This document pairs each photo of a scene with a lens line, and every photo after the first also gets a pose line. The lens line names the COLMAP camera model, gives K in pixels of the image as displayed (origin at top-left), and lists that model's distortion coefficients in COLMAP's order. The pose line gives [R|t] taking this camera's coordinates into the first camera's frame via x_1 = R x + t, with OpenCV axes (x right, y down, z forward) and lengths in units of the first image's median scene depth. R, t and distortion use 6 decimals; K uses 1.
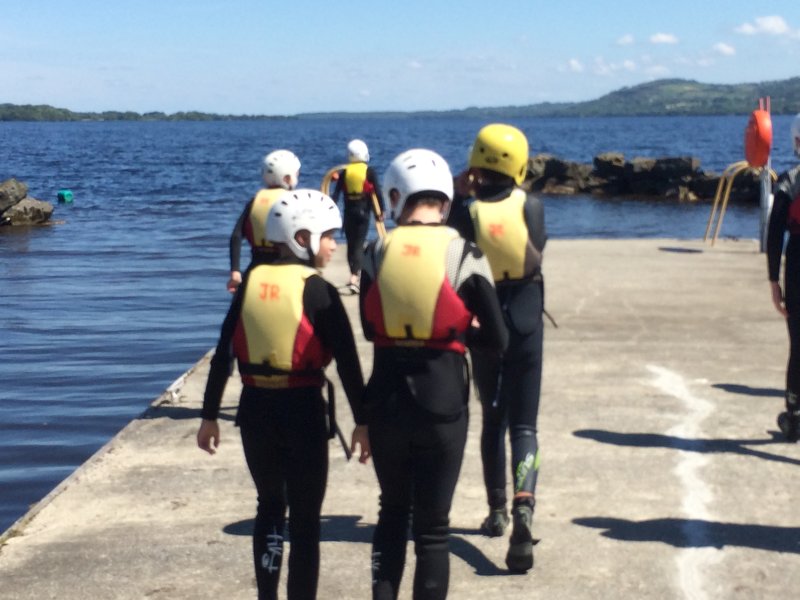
lens RADIAL K [[1430.3, 0, 400.2], [0, 1430.3, 299.8], [0, 0, 1]] dist [0.025094, 0.108137]
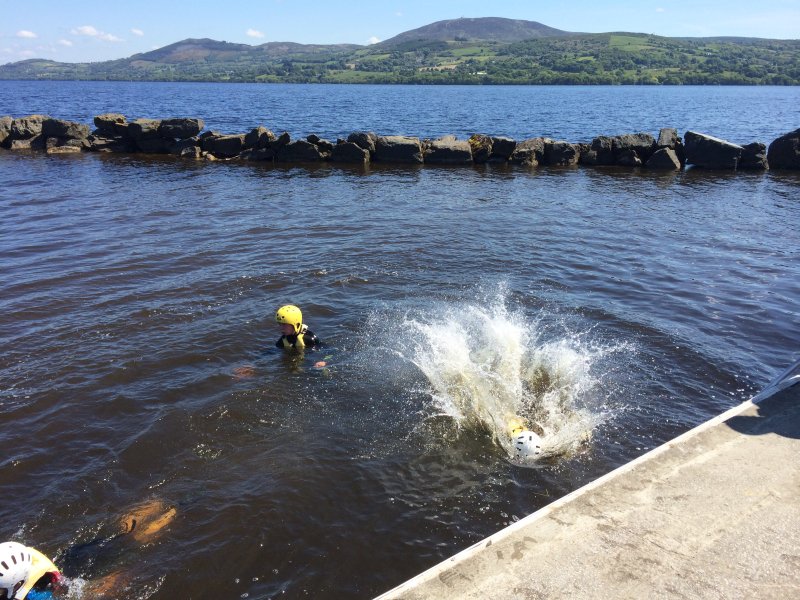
lens RADIAL K [[692.5, 0, 401.6], [0, 692.5, 311.0], [0, 0, 1]] dist [0.083268, -0.122587]
pose [[0.802654, -0.172442, 0.570973, -0.008799], [0.063132, 0.976479, 0.206161, -0.059168], [-0.593094, -0.129429, 0.794662, 0.481601]]
